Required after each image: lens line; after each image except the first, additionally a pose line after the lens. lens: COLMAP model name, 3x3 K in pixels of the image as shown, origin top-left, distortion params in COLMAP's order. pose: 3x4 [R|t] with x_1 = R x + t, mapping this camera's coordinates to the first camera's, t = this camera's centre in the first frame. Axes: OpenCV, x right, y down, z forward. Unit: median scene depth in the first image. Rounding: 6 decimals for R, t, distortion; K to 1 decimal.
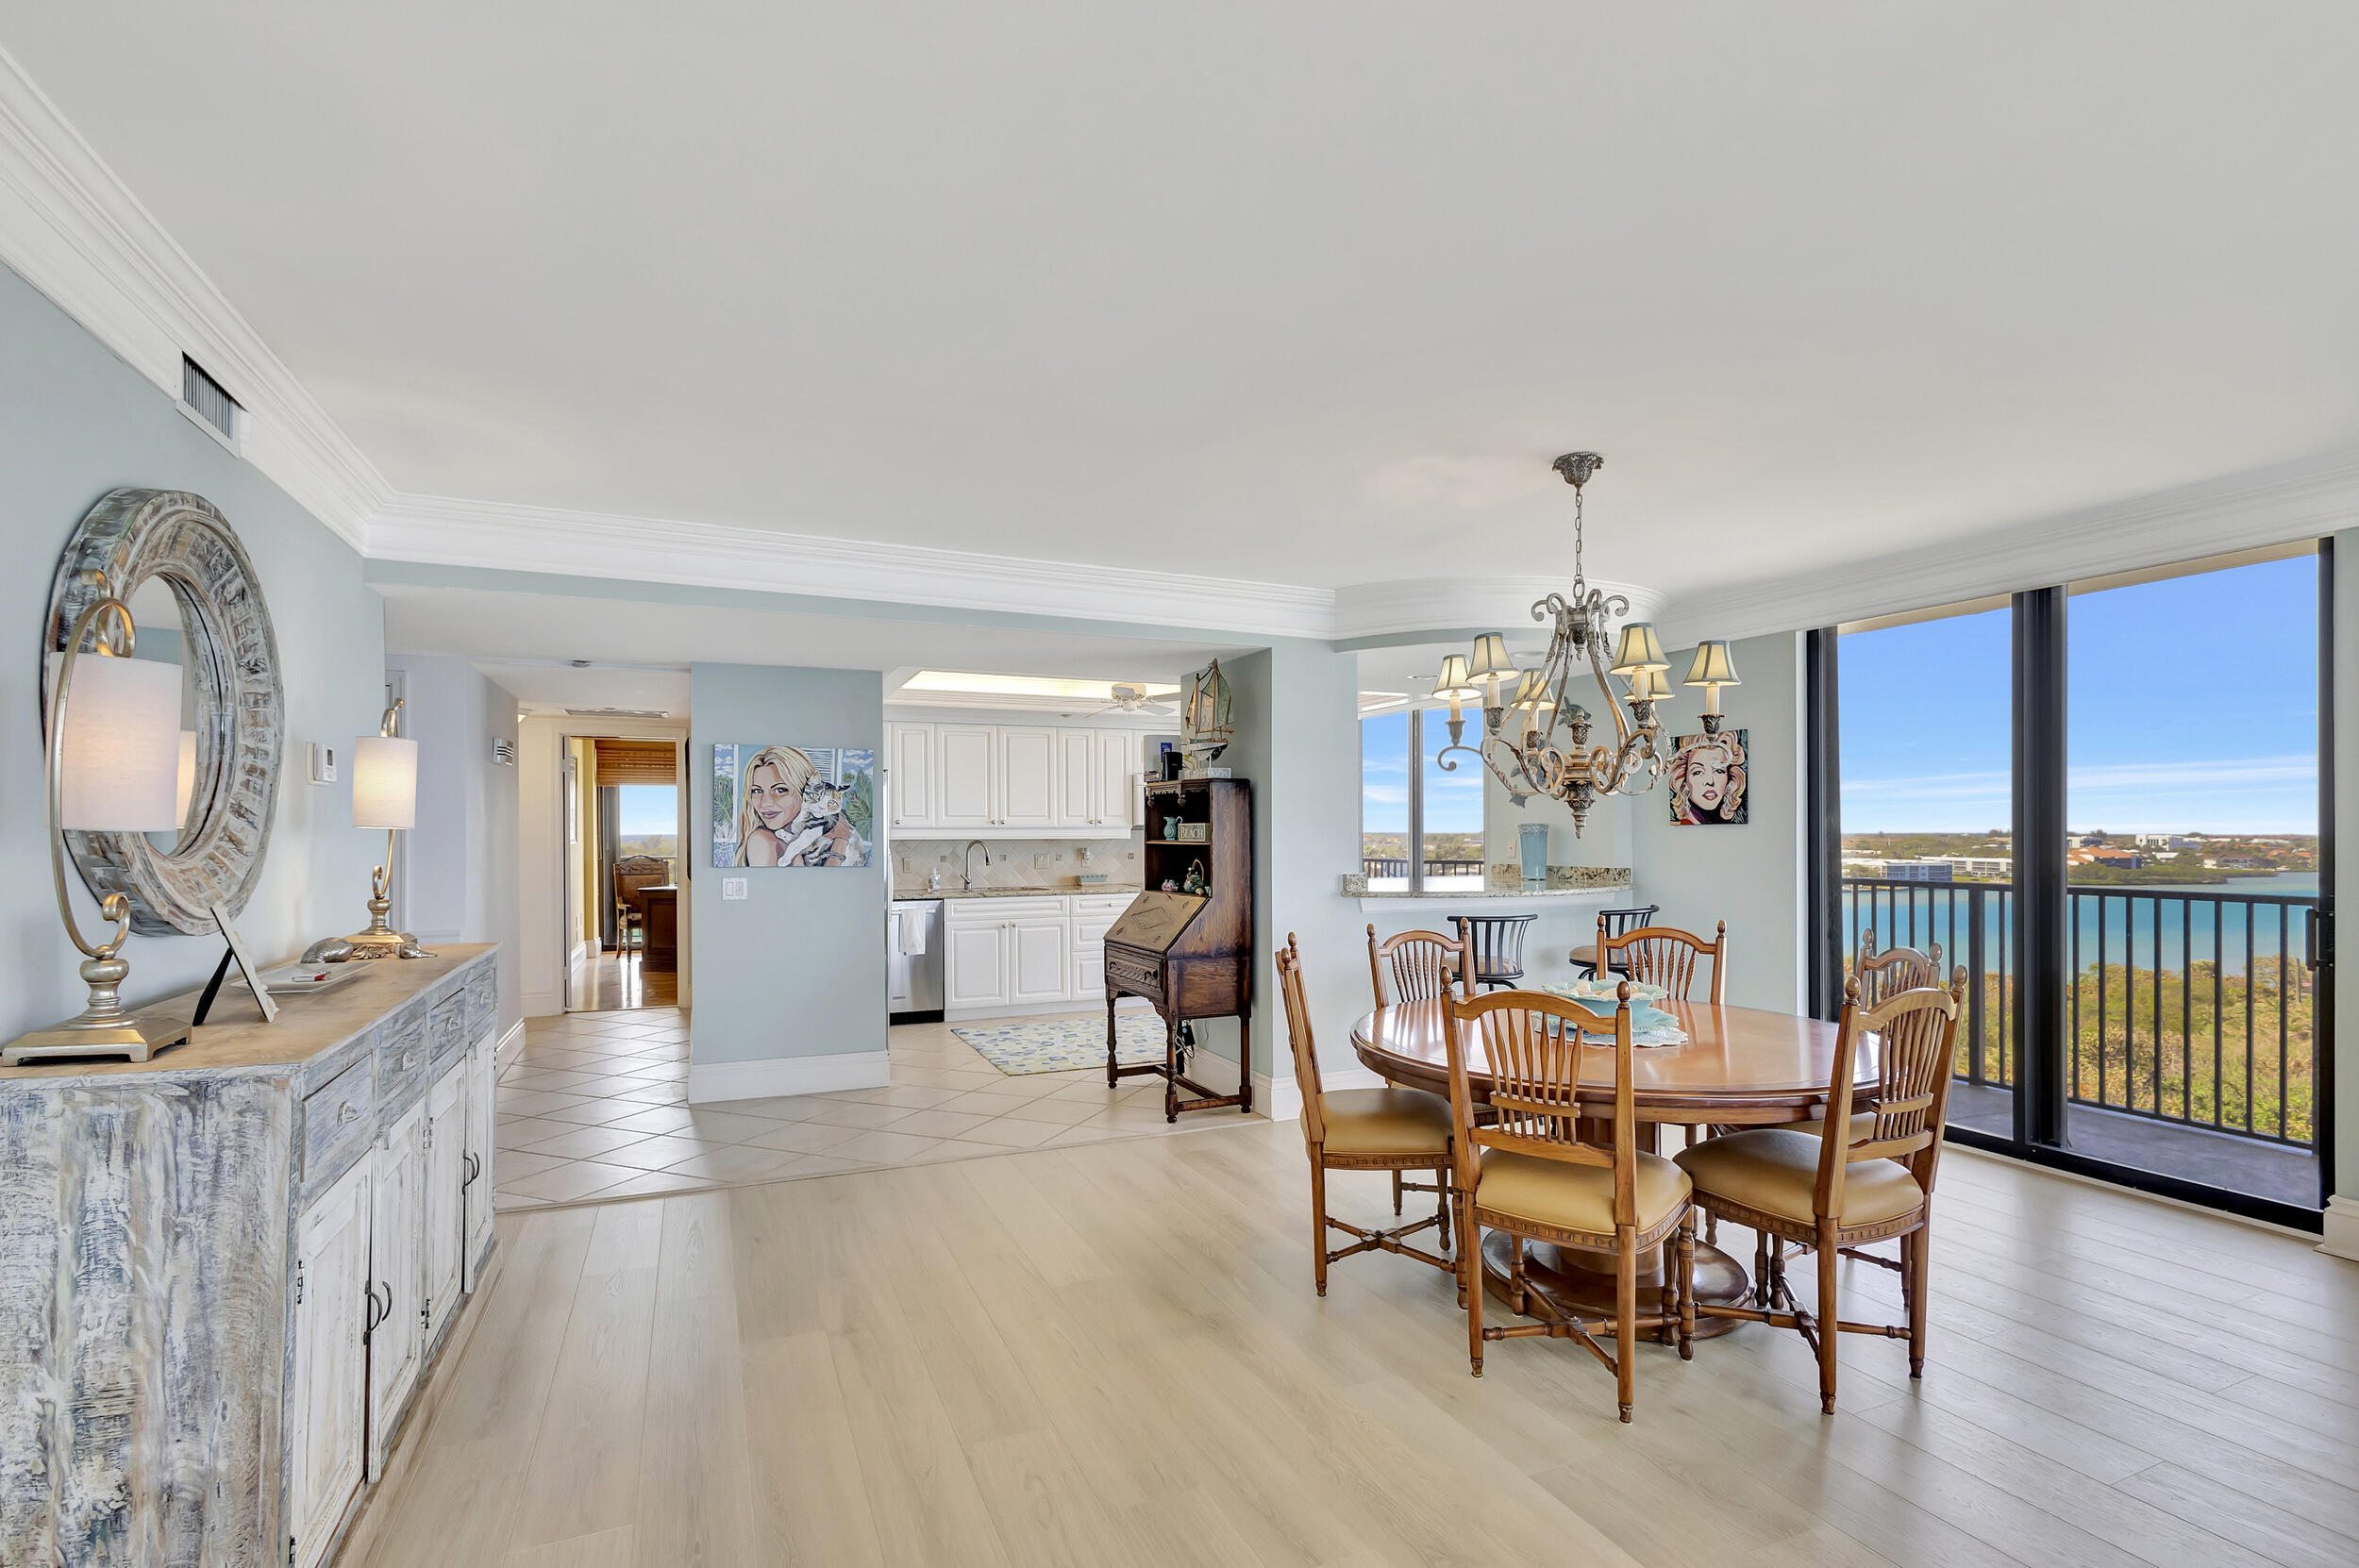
lens RADIAL K [[1096.5, 0, 1164.0], [0, 1096.5, 813.5], [0, 0, 1]] dist [0.002209, -0.000116]
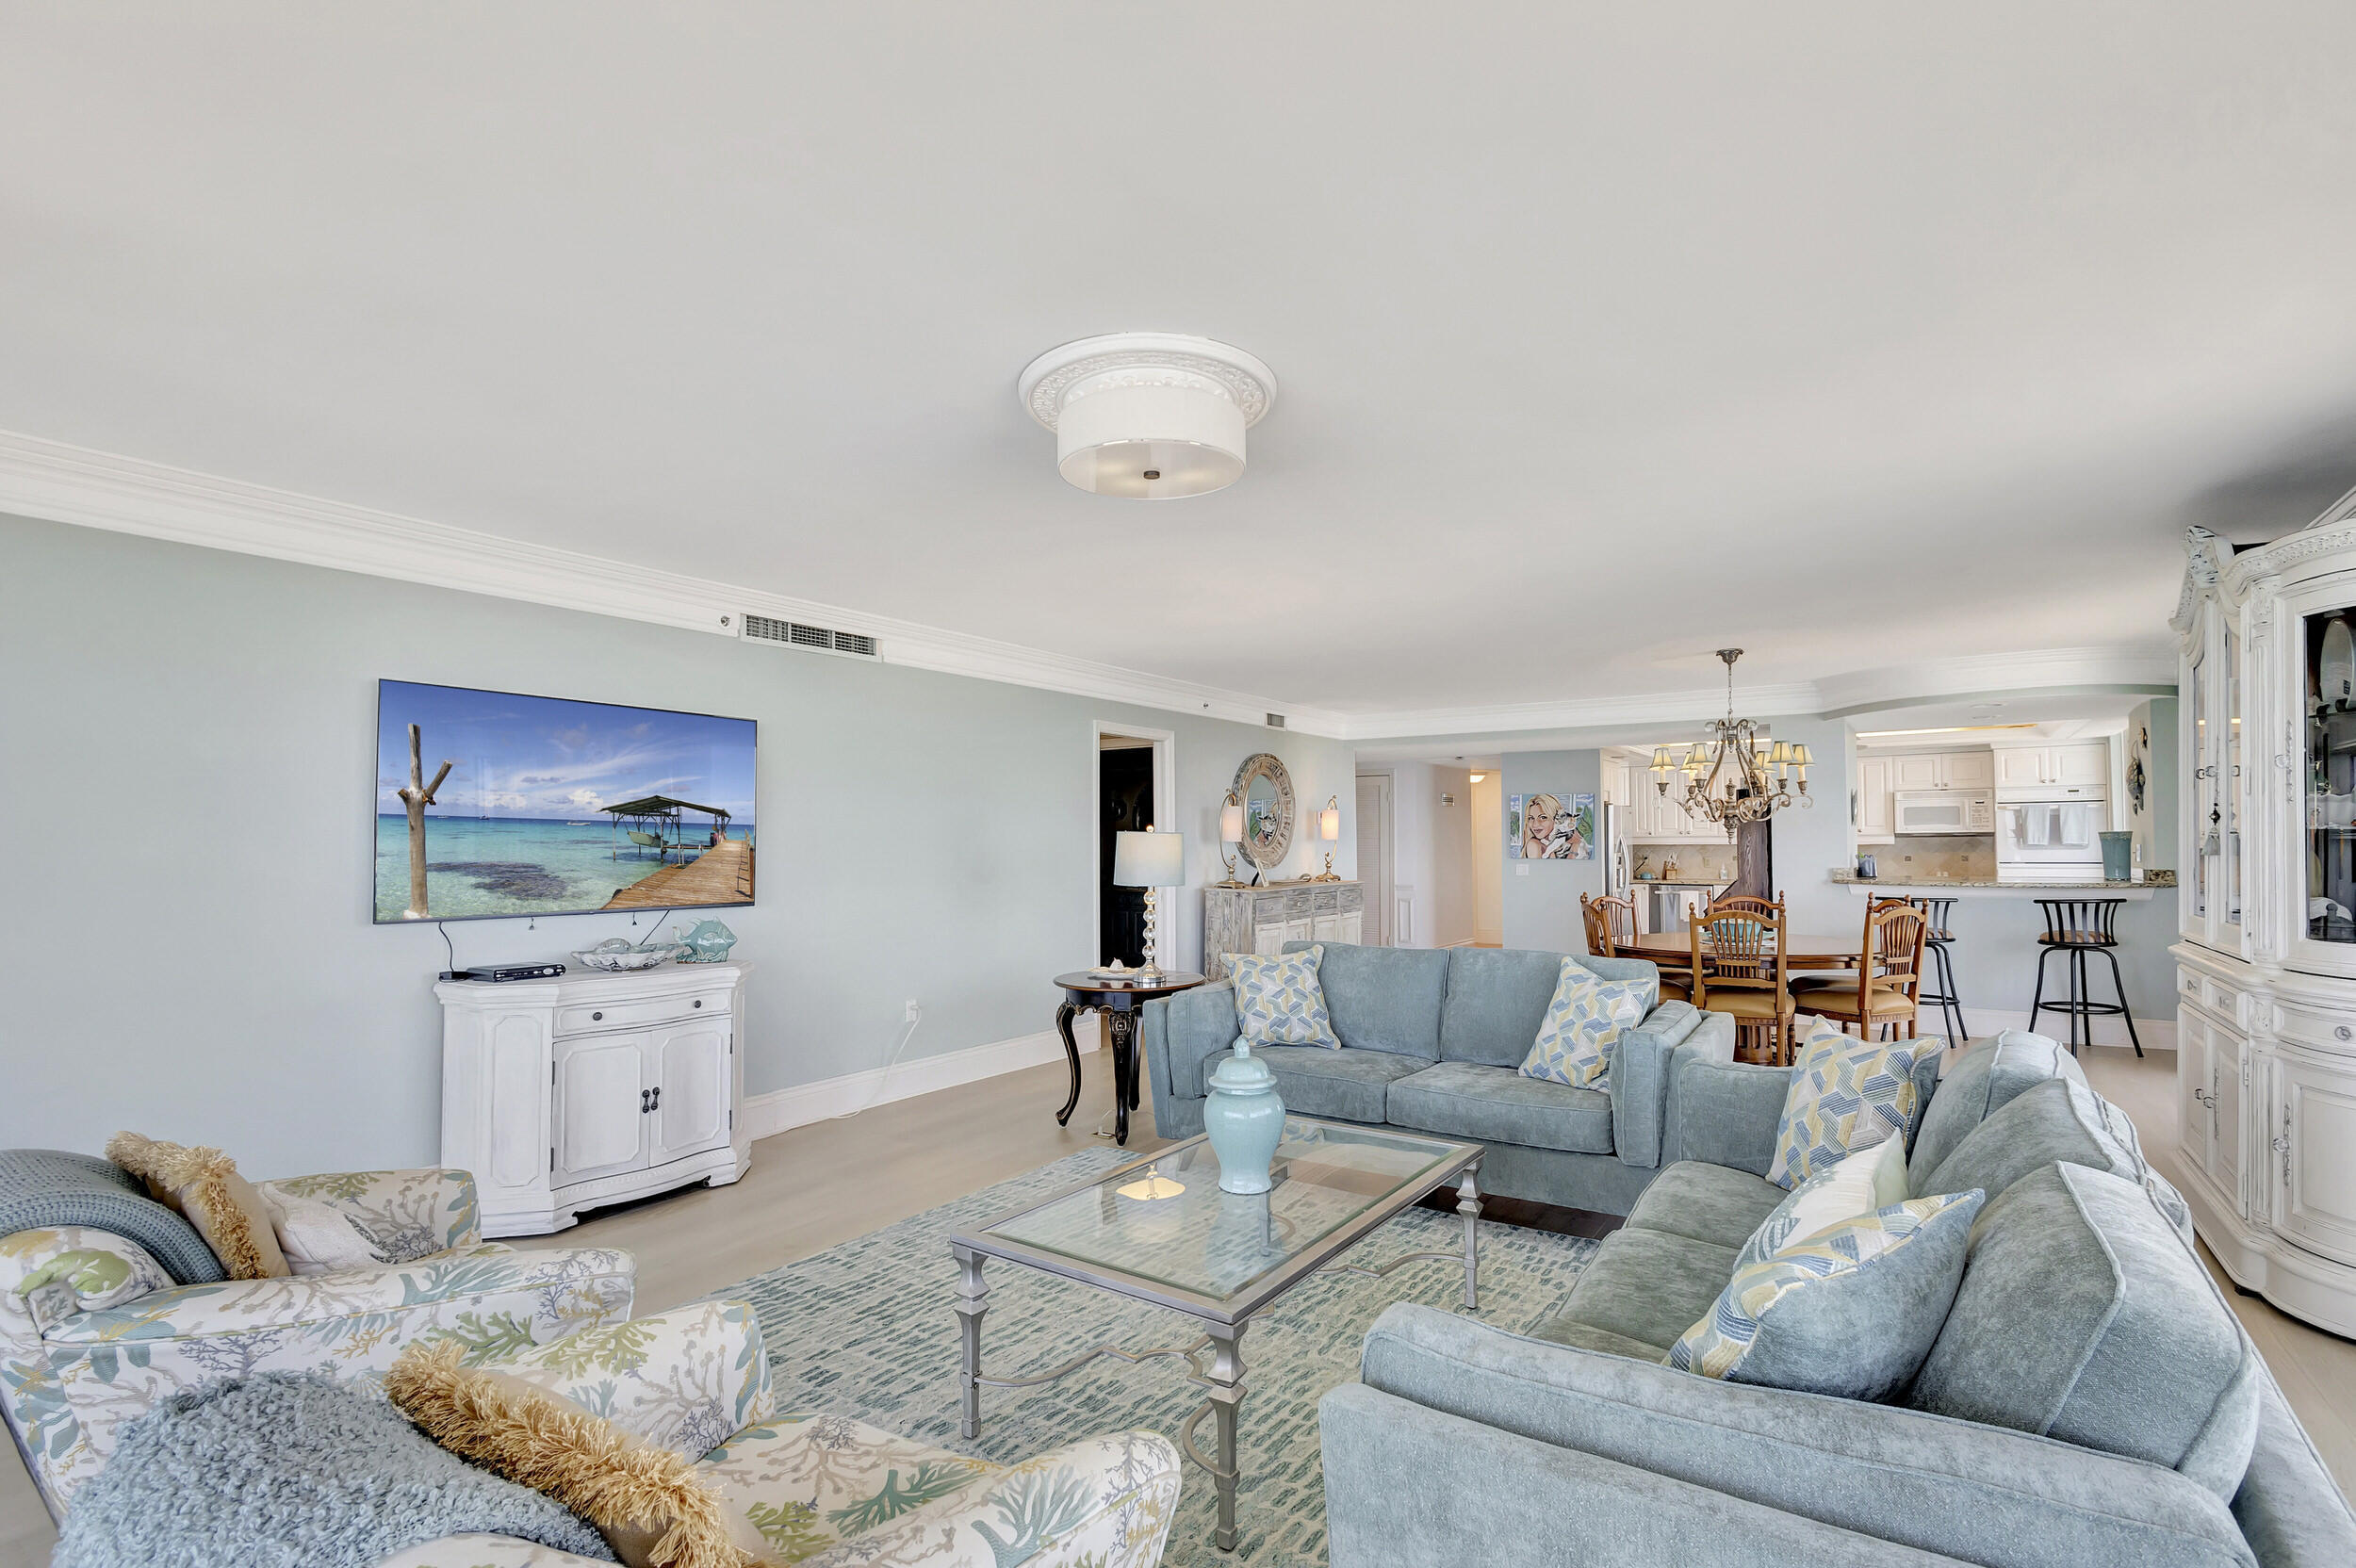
lens RADIAL K [[1080.0, 0, 1182.9], [0, 1080.0, 805.9], [0, 0, 1]] dist [-0.000031, -0.000018]
pose [[0.530549, -0.028279, -0.847182, 0.903957], [0.020059, 0.999582, -0.020804, -0.015573], [0.847417, -0.005956, 0.530895, -0.515028]]
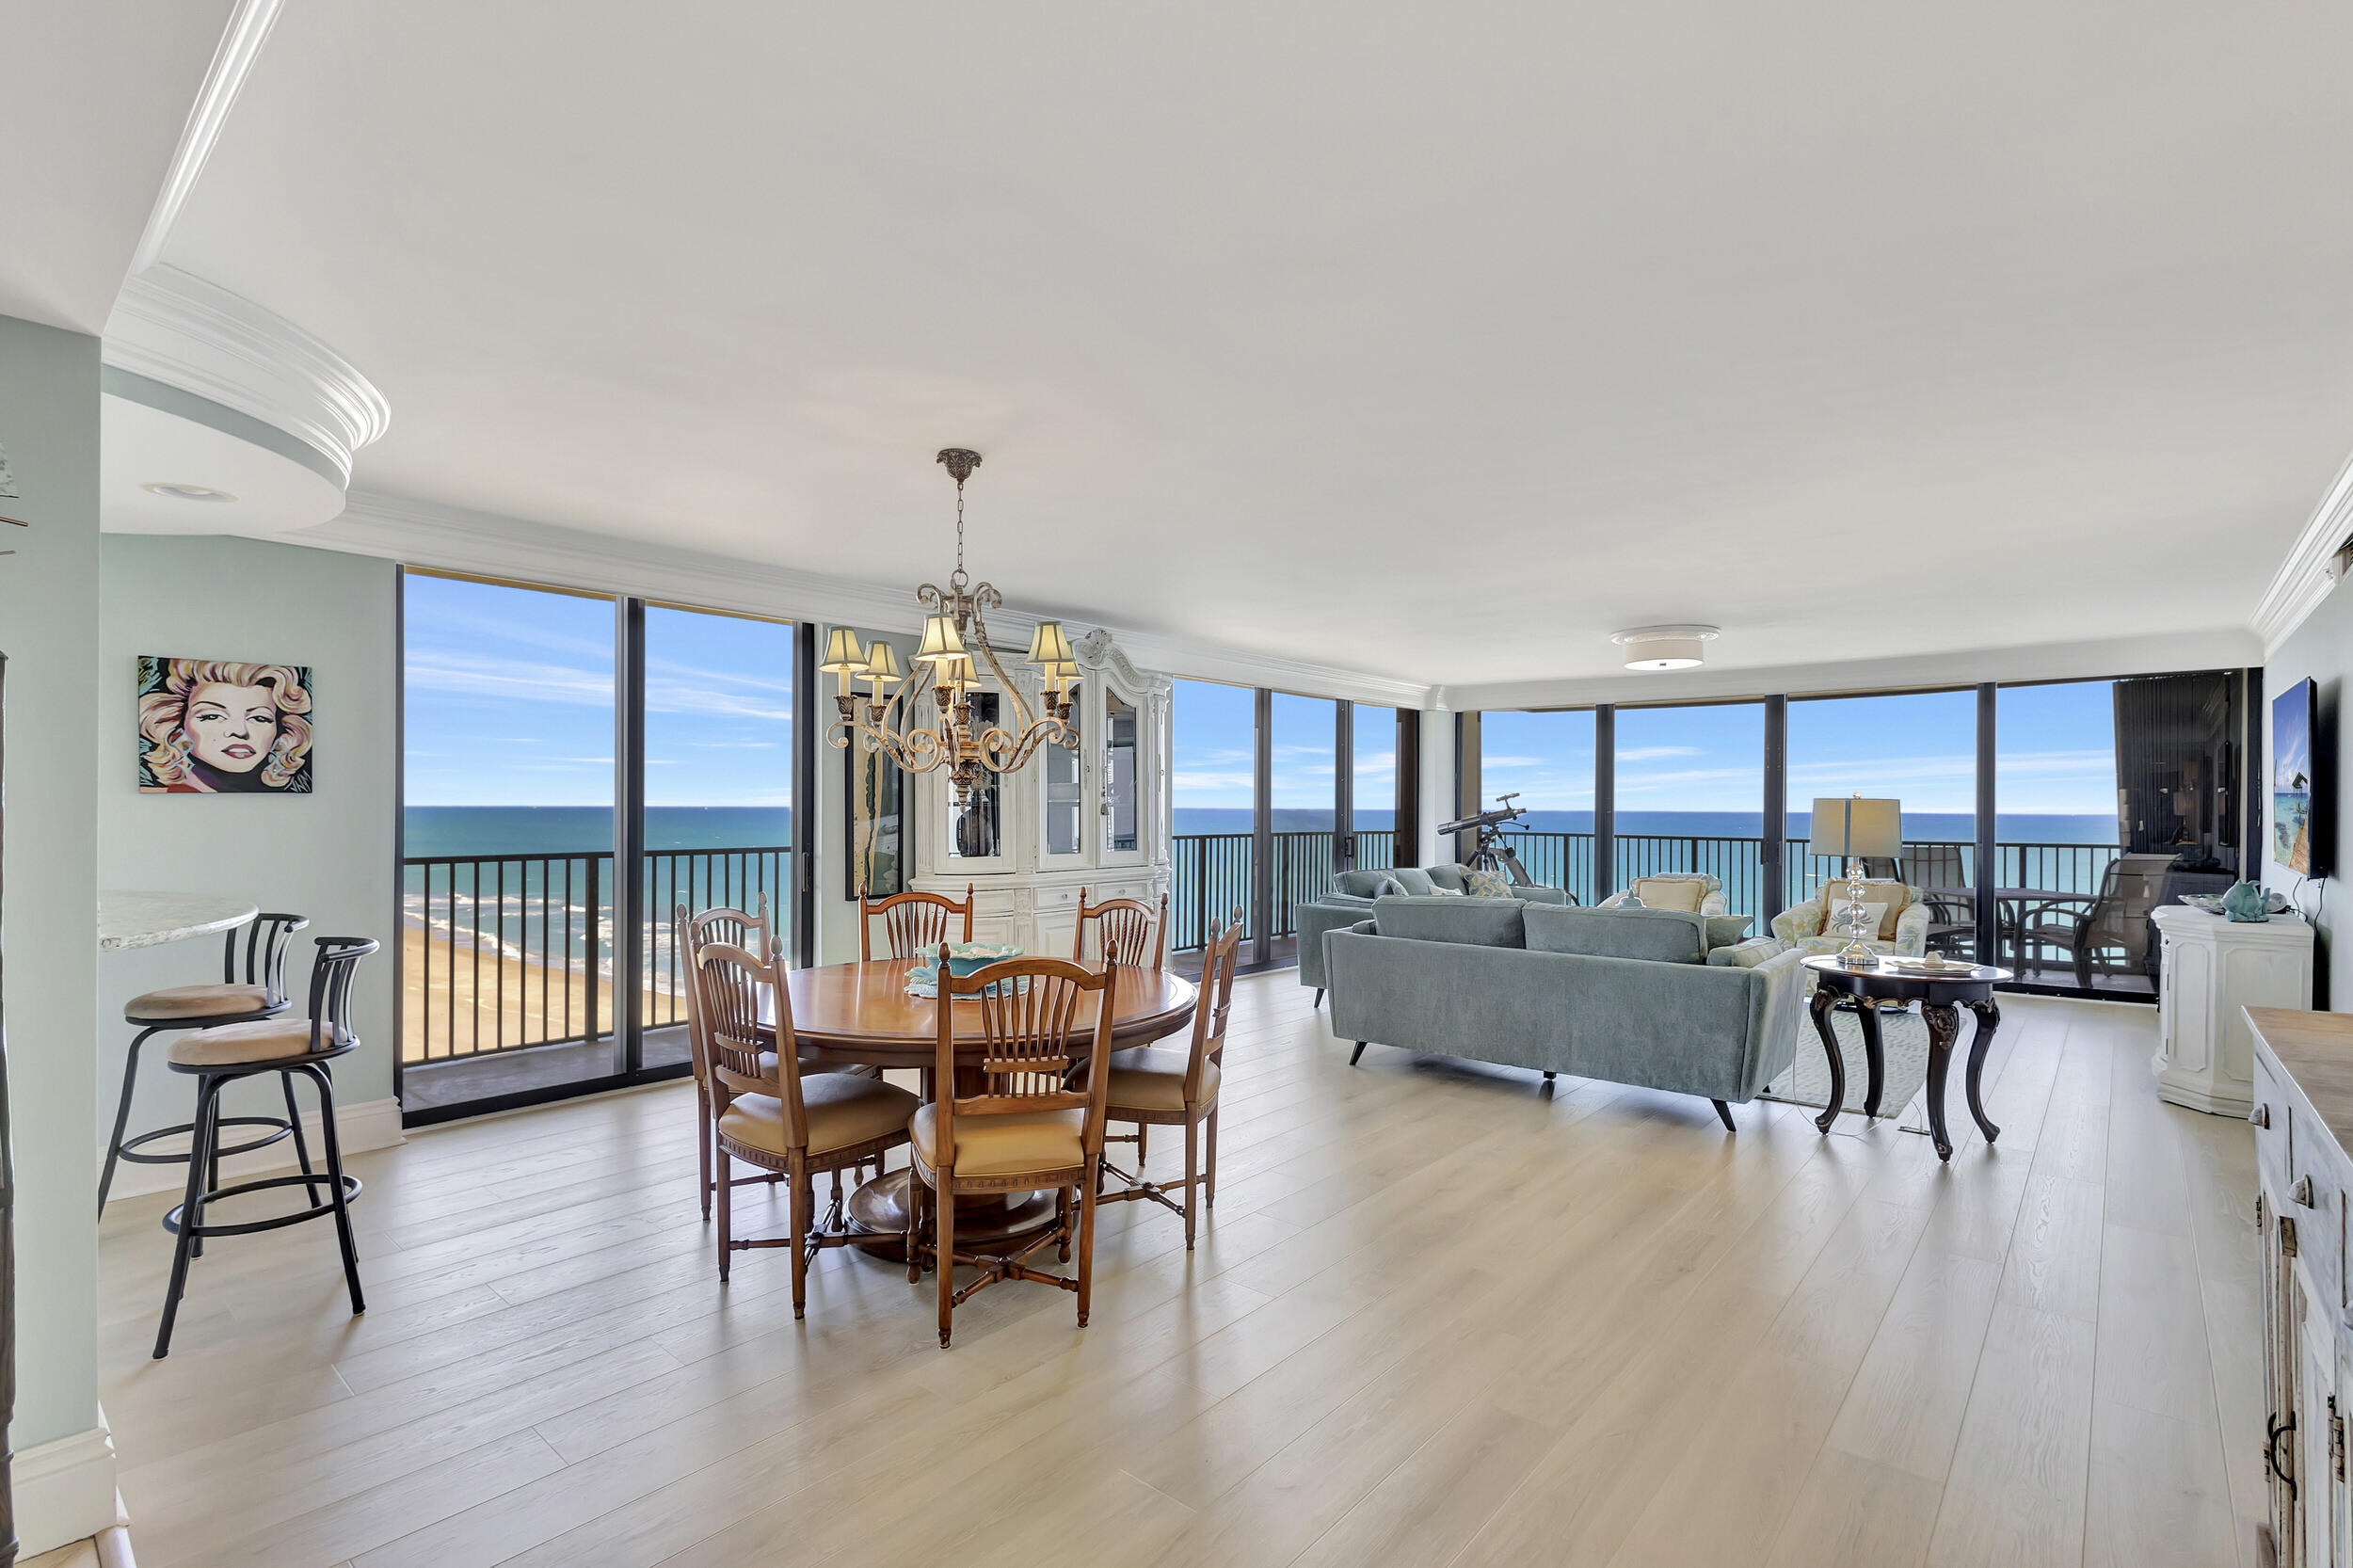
lens RADIAL K [[1078.7, 0, 1181.4], [0, 1078.7, 805.9], [0, 0, 1]] dist [-0.000031, -0.000018]
pose [[-0.424522, -0.003770, 0.905410, -0.381133], [-0.022854, 0.999717, -0.006553, 0.008935], [-0.905129, -0.023474, -0.424488, 0.751205]]
